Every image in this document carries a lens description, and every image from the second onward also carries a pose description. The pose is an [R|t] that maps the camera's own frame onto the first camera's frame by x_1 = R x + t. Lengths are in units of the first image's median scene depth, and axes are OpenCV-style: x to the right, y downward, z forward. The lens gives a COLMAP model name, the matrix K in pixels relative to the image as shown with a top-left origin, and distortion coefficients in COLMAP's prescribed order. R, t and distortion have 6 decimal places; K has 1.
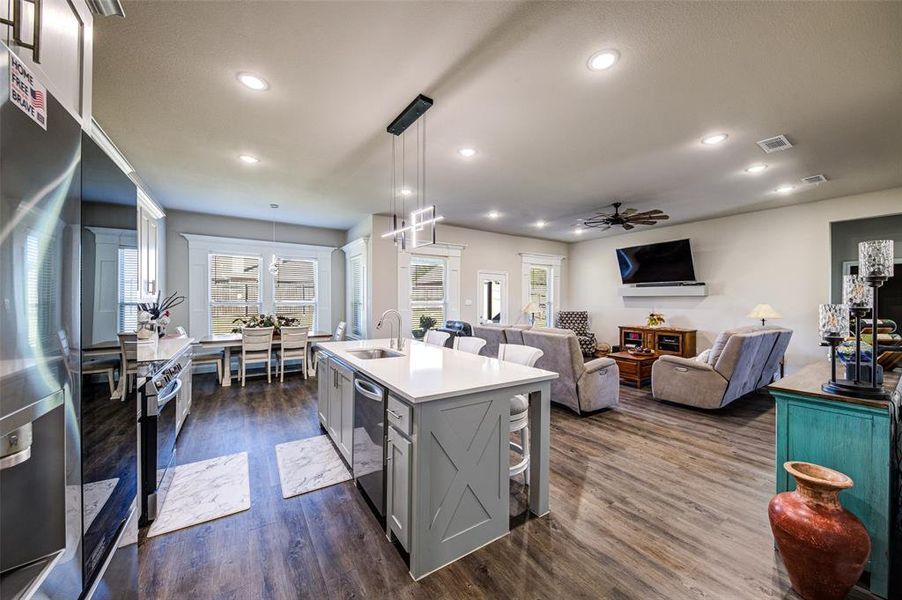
lens RADIAL K [[320.4, 0, 479.4], [0, 320.4, 304.0], [0, 0, 1]] dist [0.002766, 0.000126]
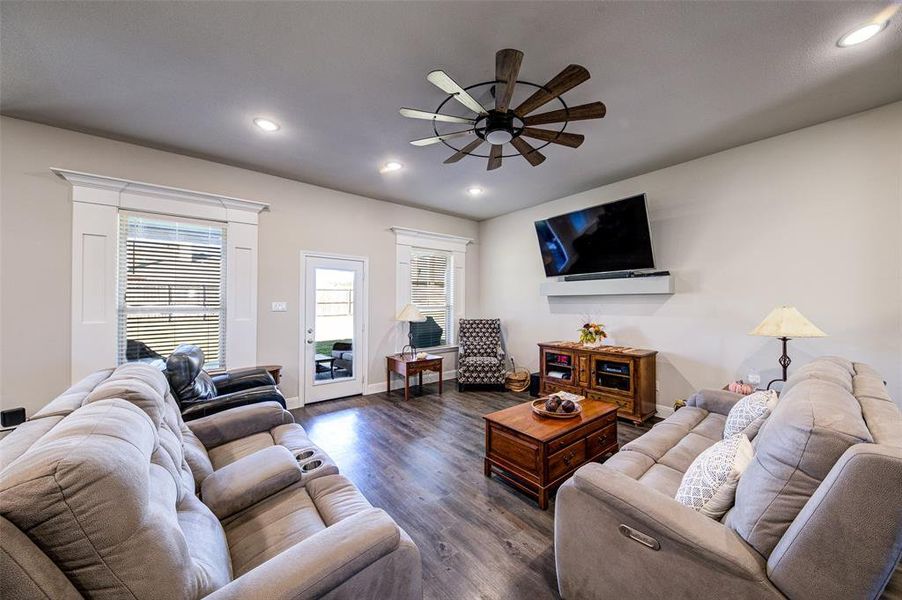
lens RADIAL K [[320.4, 0, 474.4], [0, 320.4, 305.2], [0, 0, 1]] dist [0.002766, 0.000126]
pose [[0.994090, -0.003771, 0.108496, 0.252521], [0.004695, 0.999955, -0.008258, -0.000800], [-0.108459, 0.008719, 0.994063, 0.405877]]
